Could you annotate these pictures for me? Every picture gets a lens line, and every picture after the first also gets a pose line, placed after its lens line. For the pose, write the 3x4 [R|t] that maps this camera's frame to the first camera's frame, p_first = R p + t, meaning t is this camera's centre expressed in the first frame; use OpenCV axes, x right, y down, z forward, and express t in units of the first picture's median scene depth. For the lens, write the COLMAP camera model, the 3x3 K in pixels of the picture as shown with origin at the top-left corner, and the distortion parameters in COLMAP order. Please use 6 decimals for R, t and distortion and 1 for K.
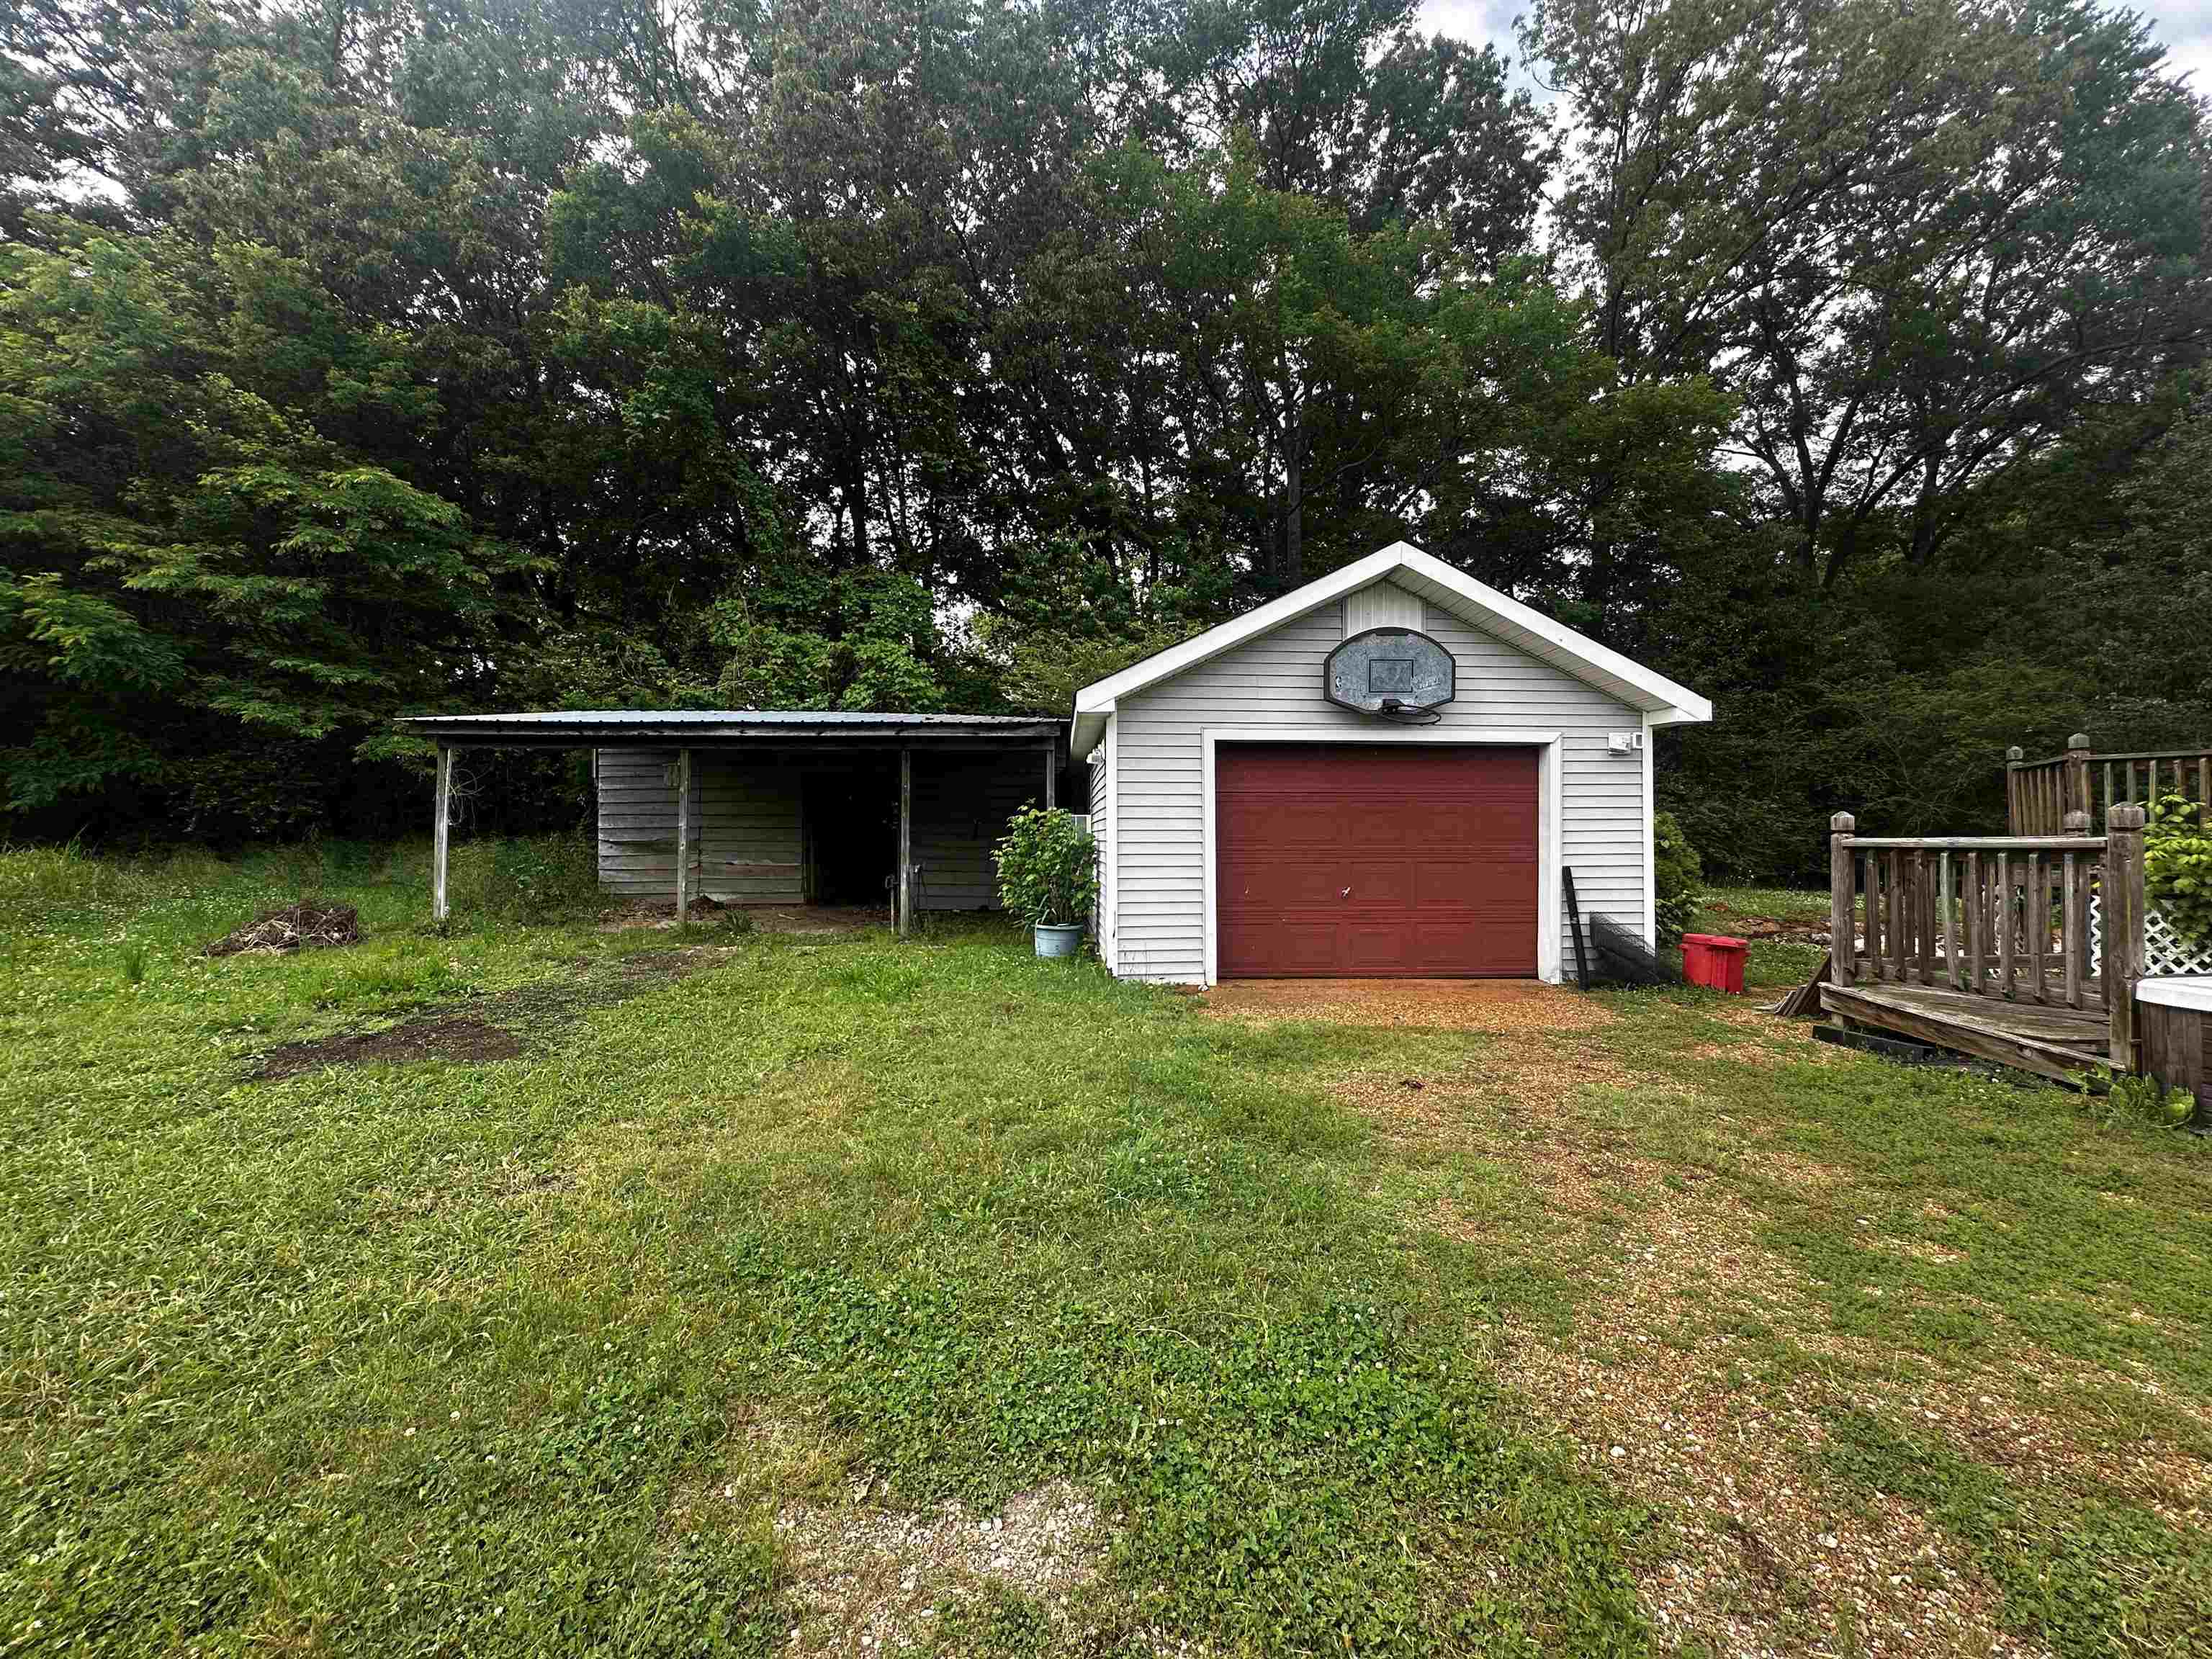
lens RADIAL K [[880.5, 0, 1106.0], [0, 880.5, 829.5], [0, 0, 1]] dist [0.000142, 0.000020]
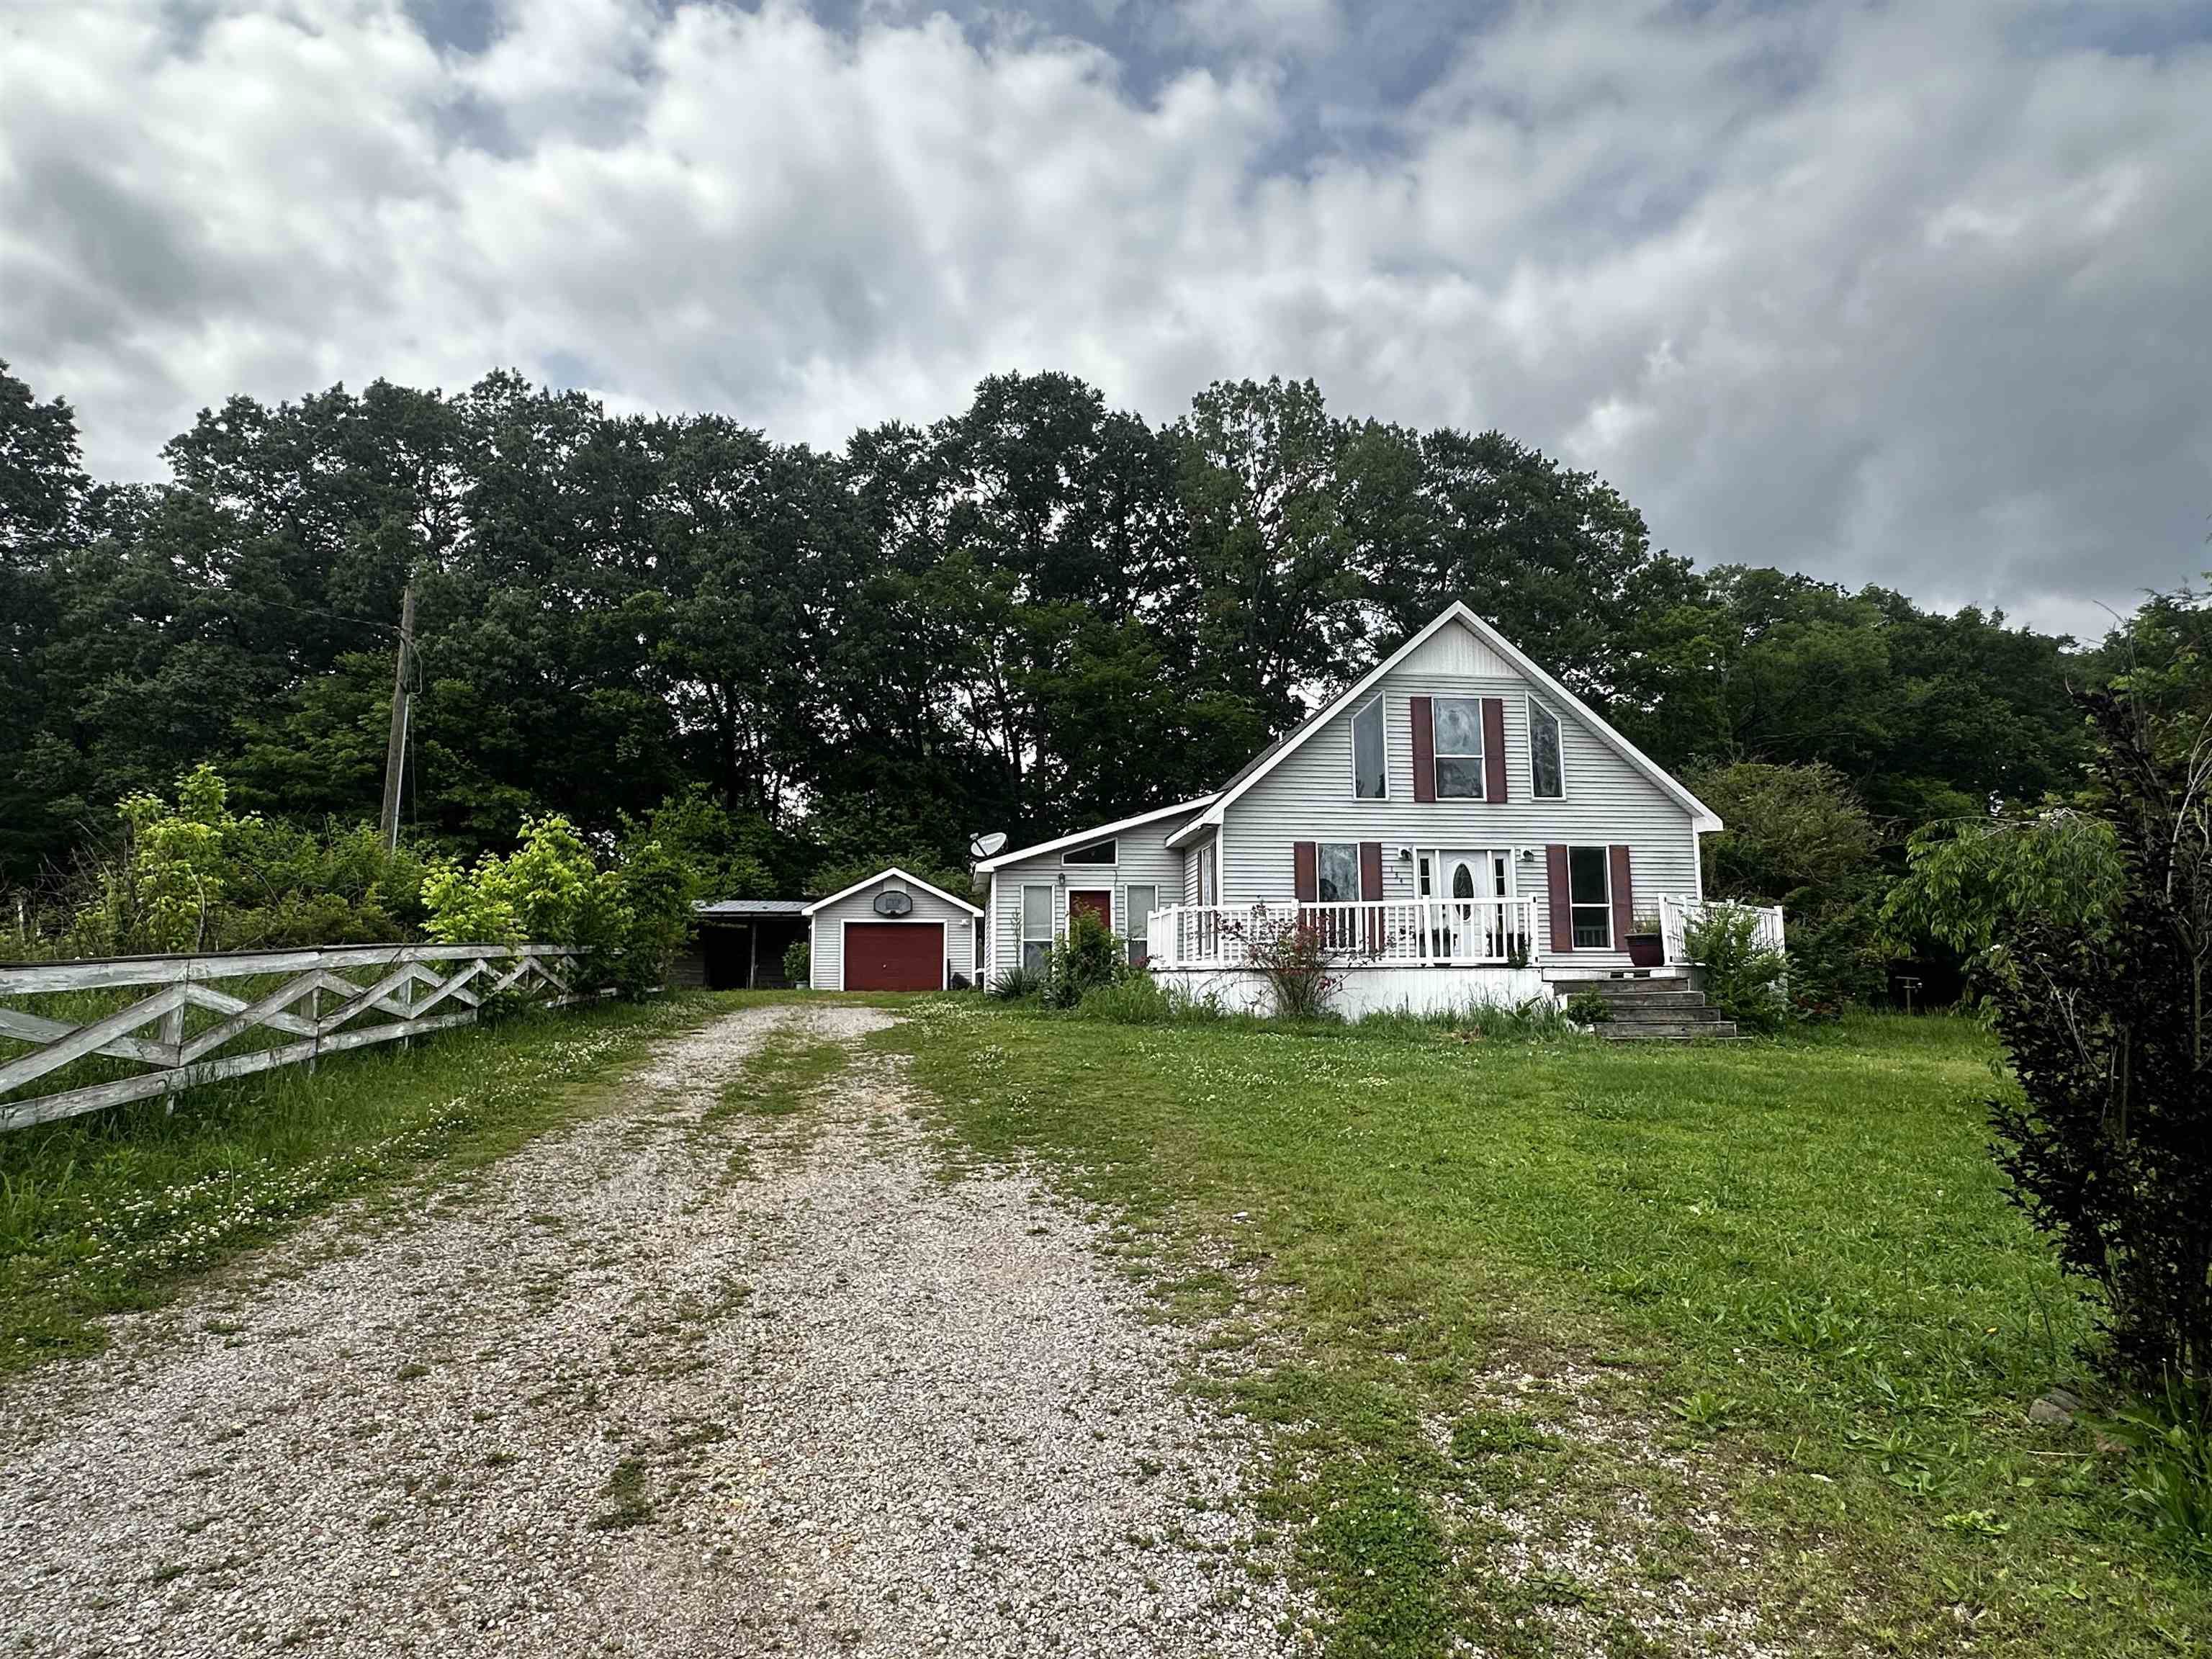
lens RADIAL K [[1217.6, 0, 1113.2], [0, 1217.6, 842.8], [0, 0, 1]] dist [-0.002027, 0.000291]
pose [[0.998343, -0.001499, 0.057526, 0.878884], [0.007855, 0.993853, -0.110426, 0.121203], [-0.057007, 0.110695, 0.992218, -3.729782]]
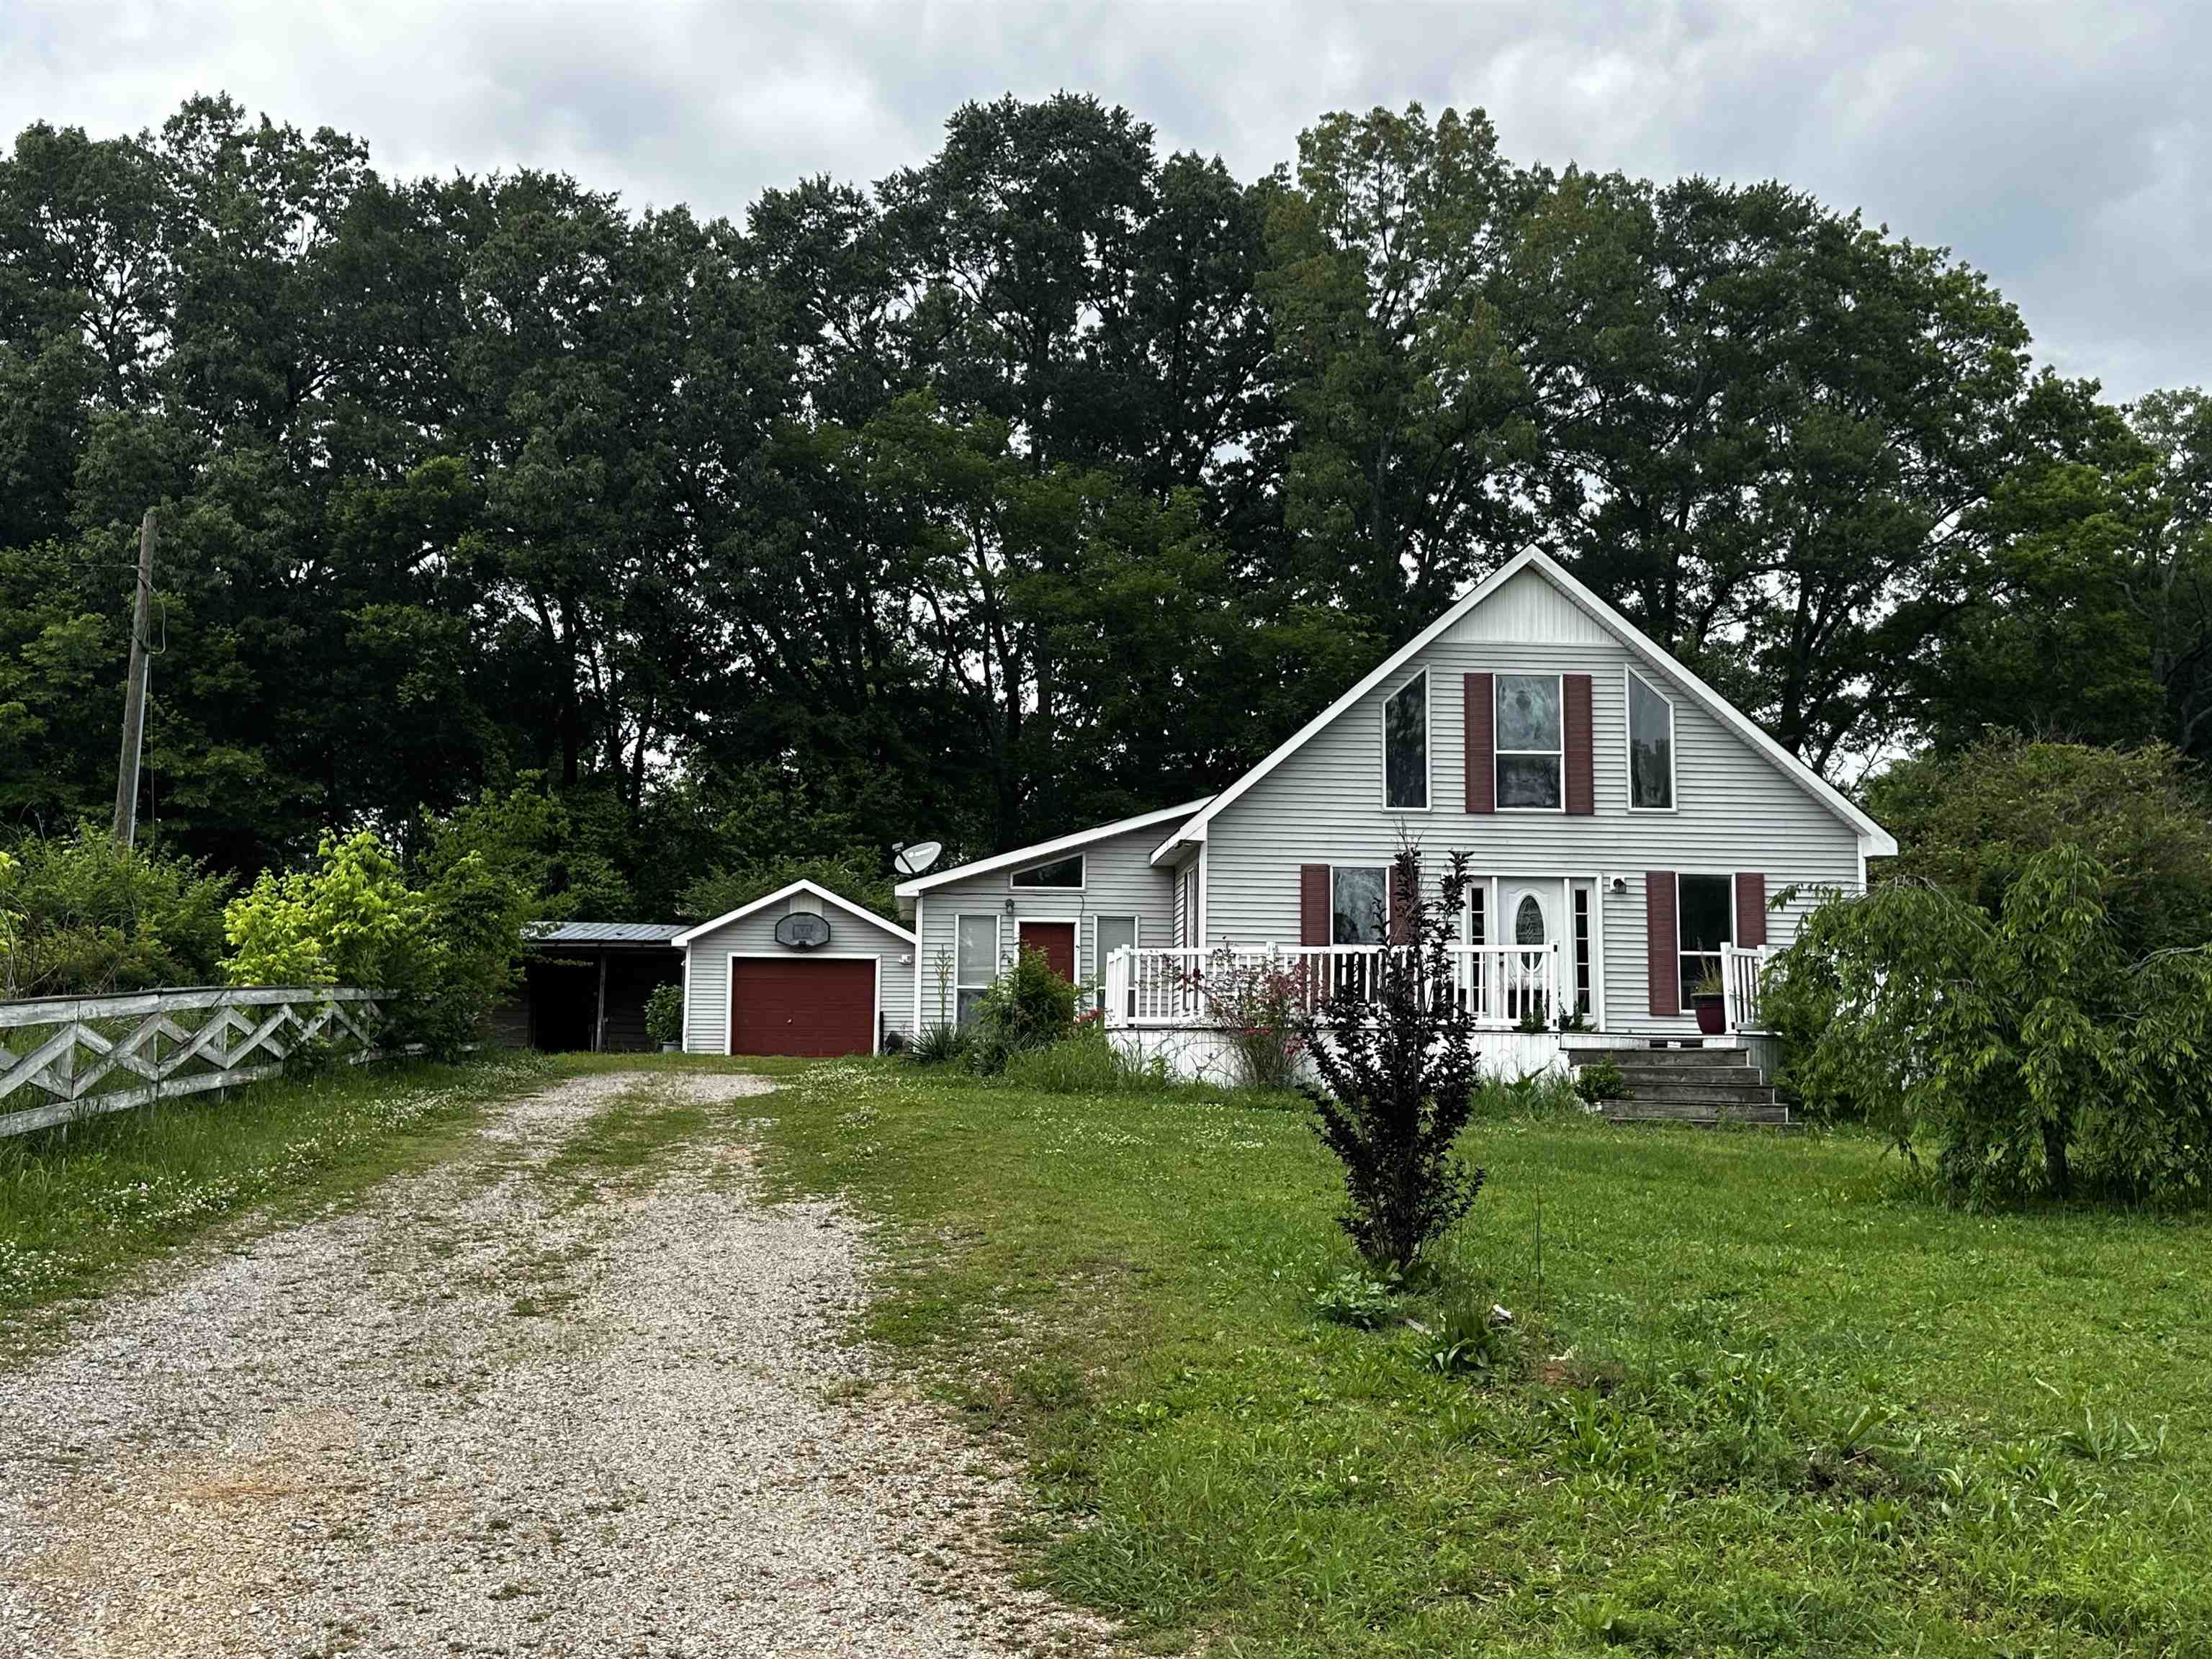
lens RADIAL K [[2118.3, 0, 1106.0], [0, 2118.3, 829.5], [0, 0, 1]] dist [0.166806, -0.227370]
pose [[0.999963, 0.008489, 0.001583, 1.100088], [-0.008279, 0.994568, -0.103760, 0.142454], [-0.002455, 0.103743, 0.994601, -4.683468]]
